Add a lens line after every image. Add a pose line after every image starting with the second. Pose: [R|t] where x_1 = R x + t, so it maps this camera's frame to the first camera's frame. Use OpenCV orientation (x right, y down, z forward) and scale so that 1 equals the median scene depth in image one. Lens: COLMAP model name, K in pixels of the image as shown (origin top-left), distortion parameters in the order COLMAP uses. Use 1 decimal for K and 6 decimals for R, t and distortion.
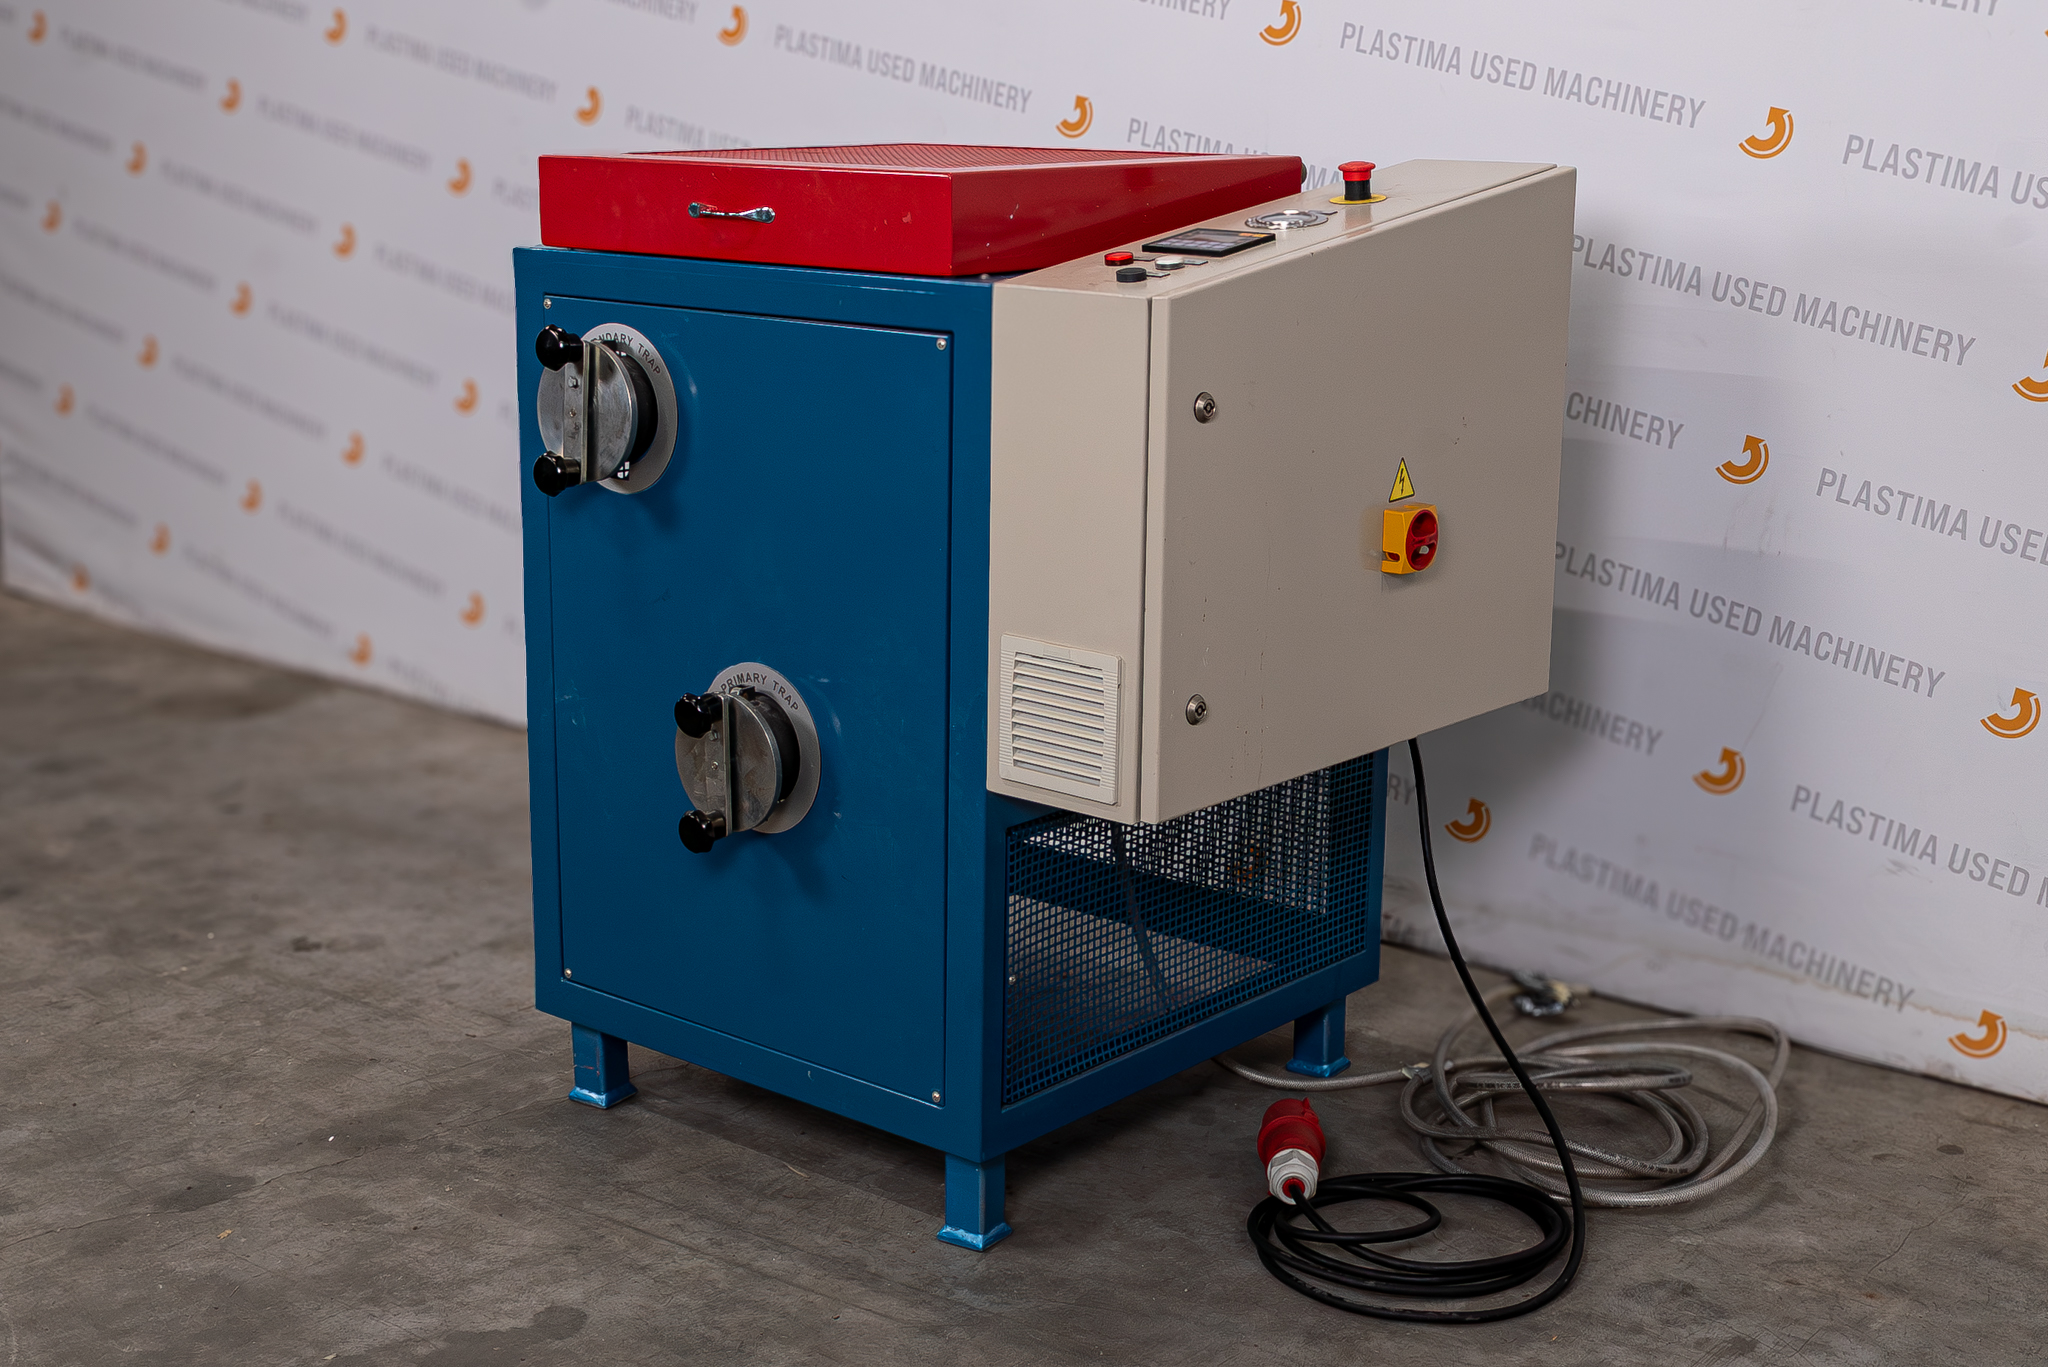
lens RADIAL K [[2712.5, 0, 1027.7], [0, 2712.5, 689.5], [0, 0, 1]] dist [0.000380, 0.000000]
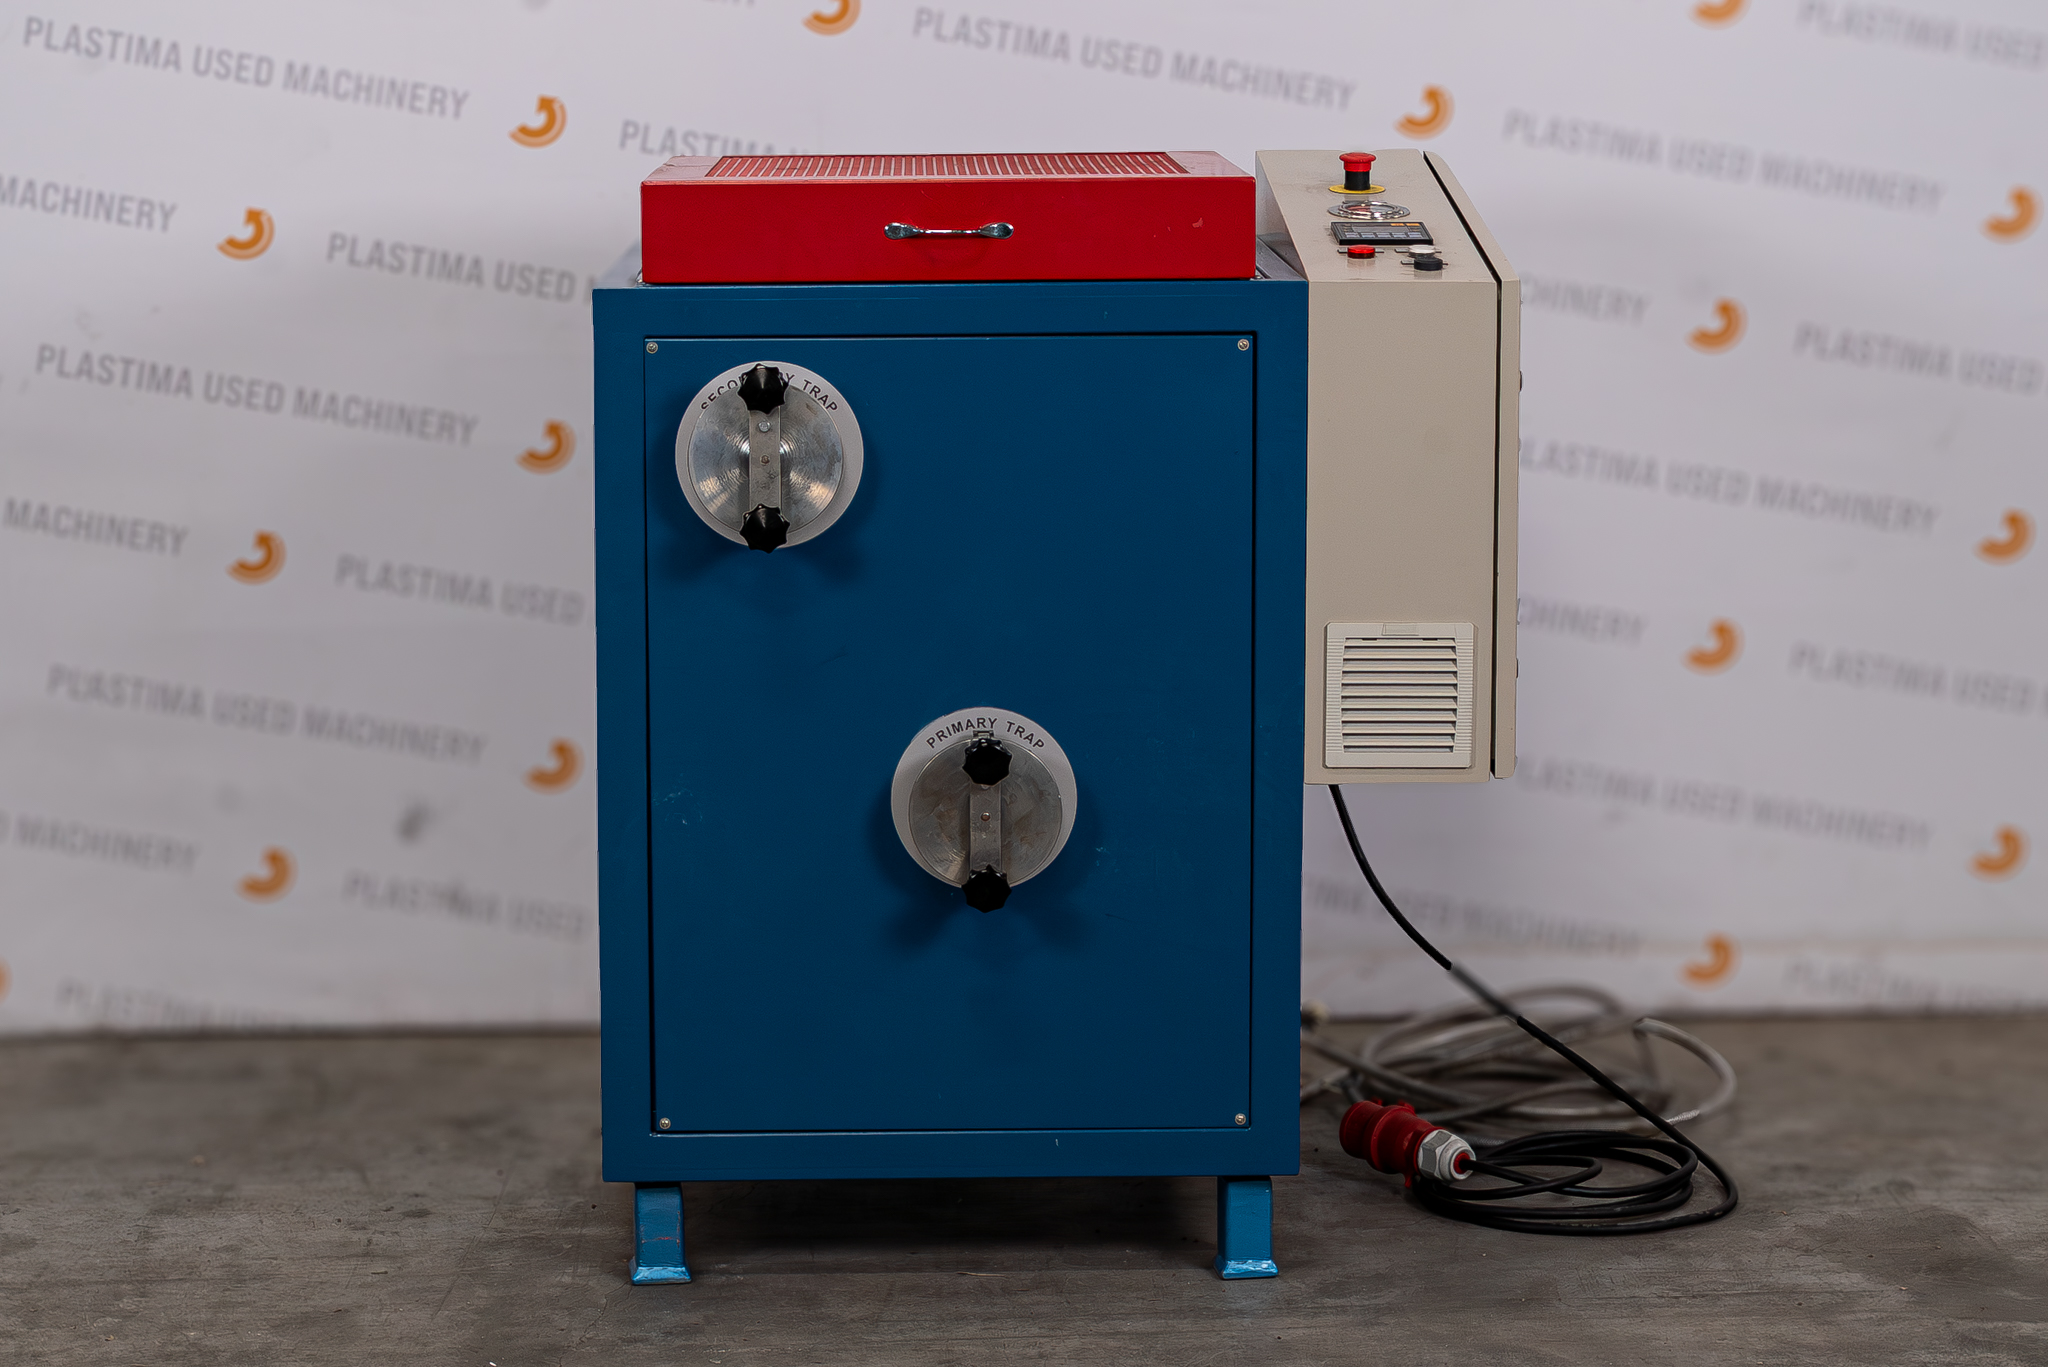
lens RADIAL K [[4664.2, 0, 1021.1], [0, 4664.2, 687.7], [0, 0, 1]] dist [0.002399, 0.000000]
pose [[0.755863, -0.113540, 0.644810, -1.059314], [0.162443, 0.986576, -0.016702, 0.011949], [-0.634258, 0.117369, 0.764161, -0.223432]]
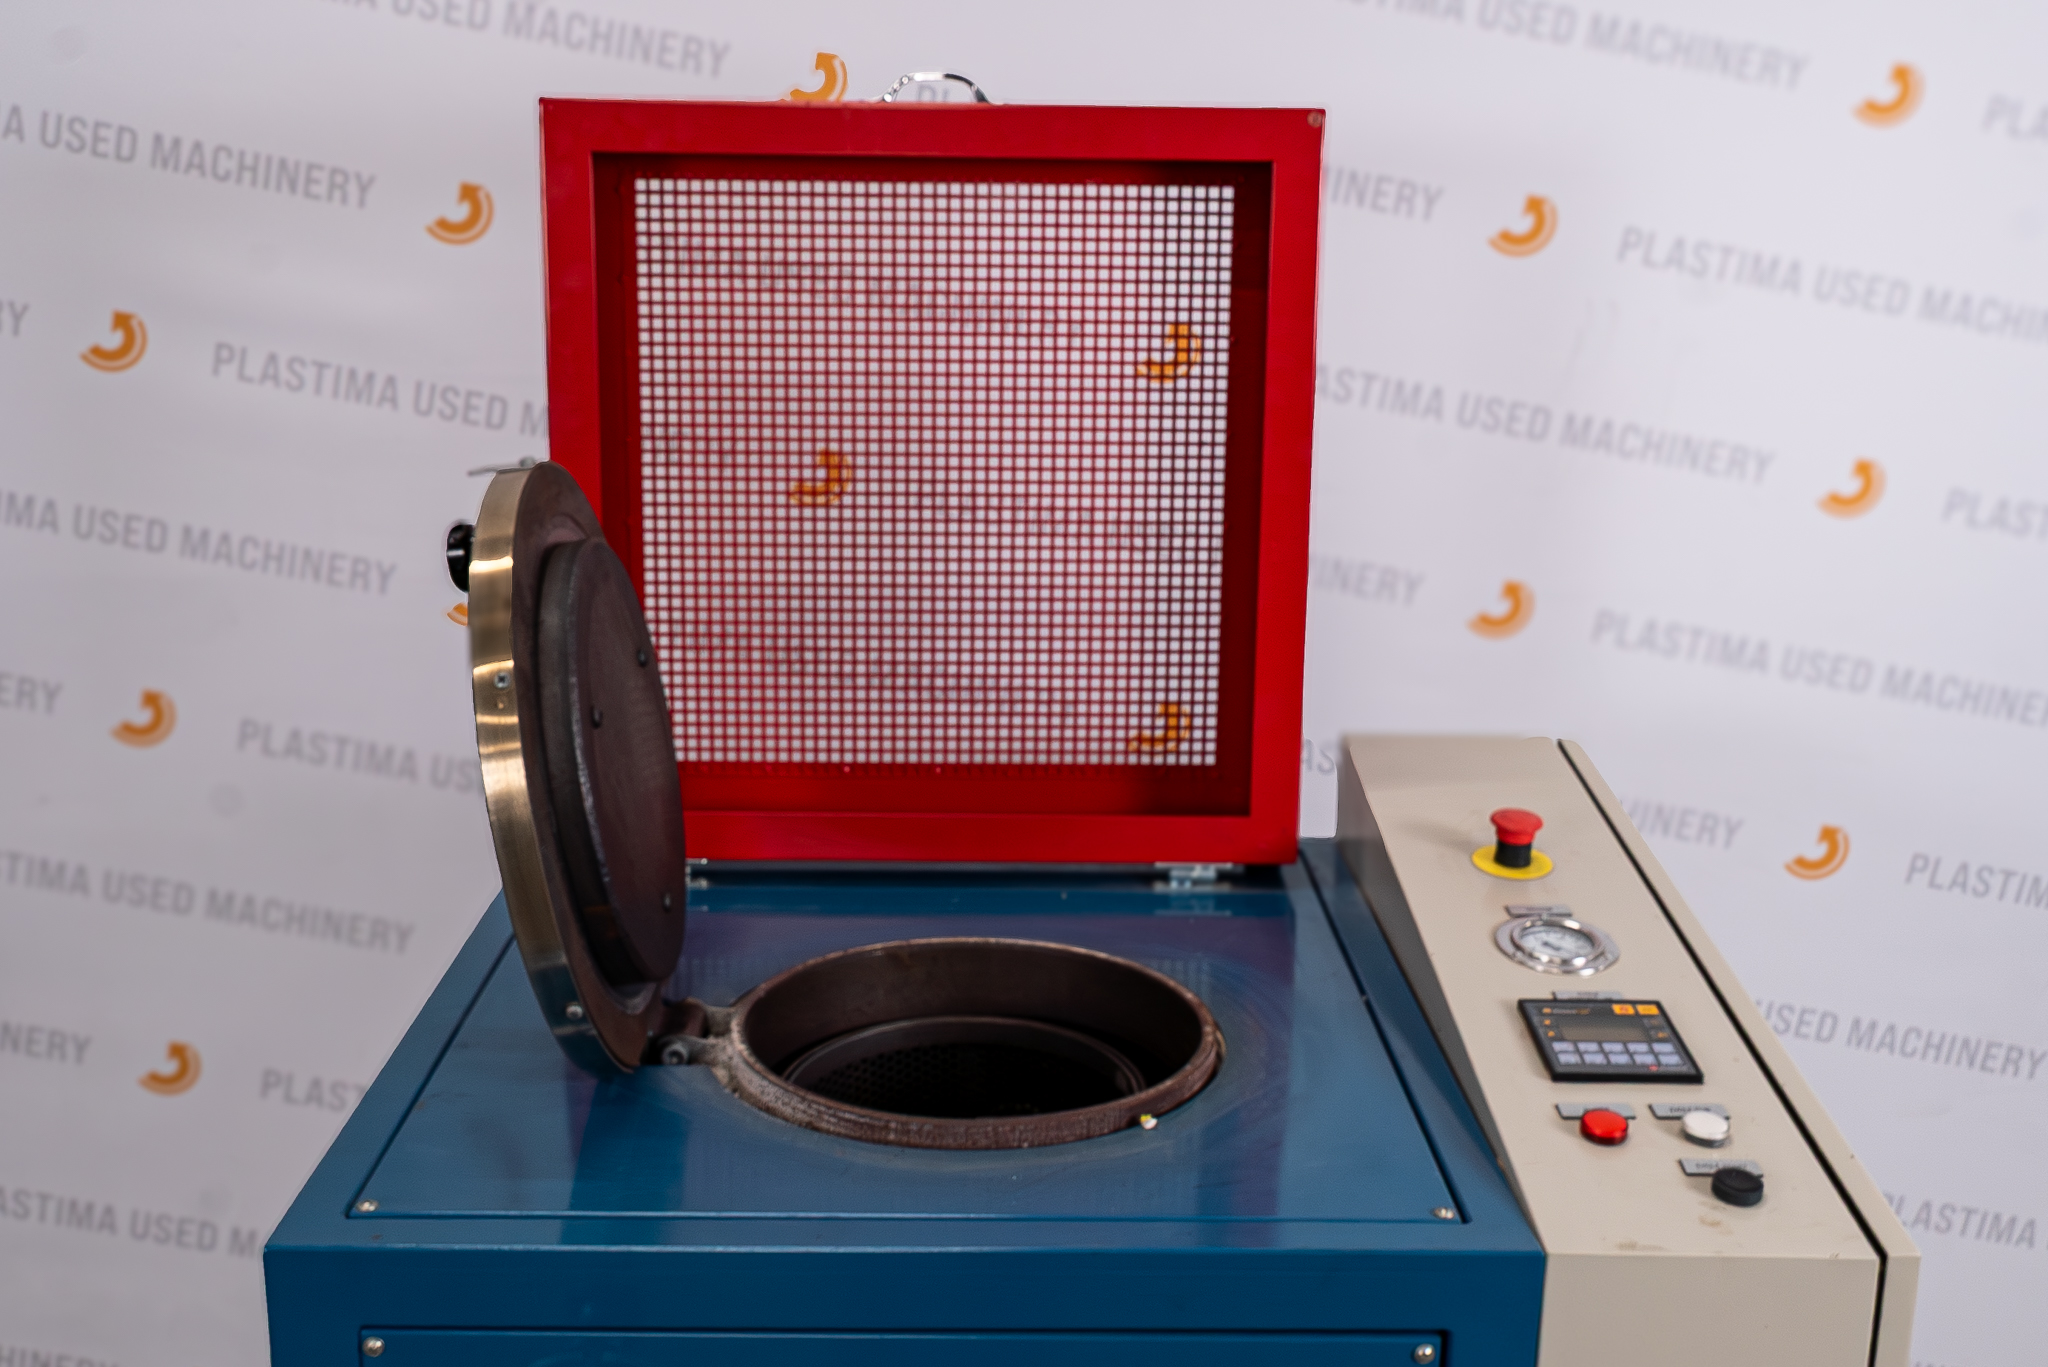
lens RADIAL K [[2180.8, 0, 1024.3], [0, 2180.8, 677.6], [0, 0, 1]] dist [0.004624, 0.000000]
pose [[0.758242, -0.145515, 0.635527, -0.317004], [0.139953, 0.988379, 0.059330, -0.265353], [-0.636775, 0.043958, 0.769795, 0.597952]]
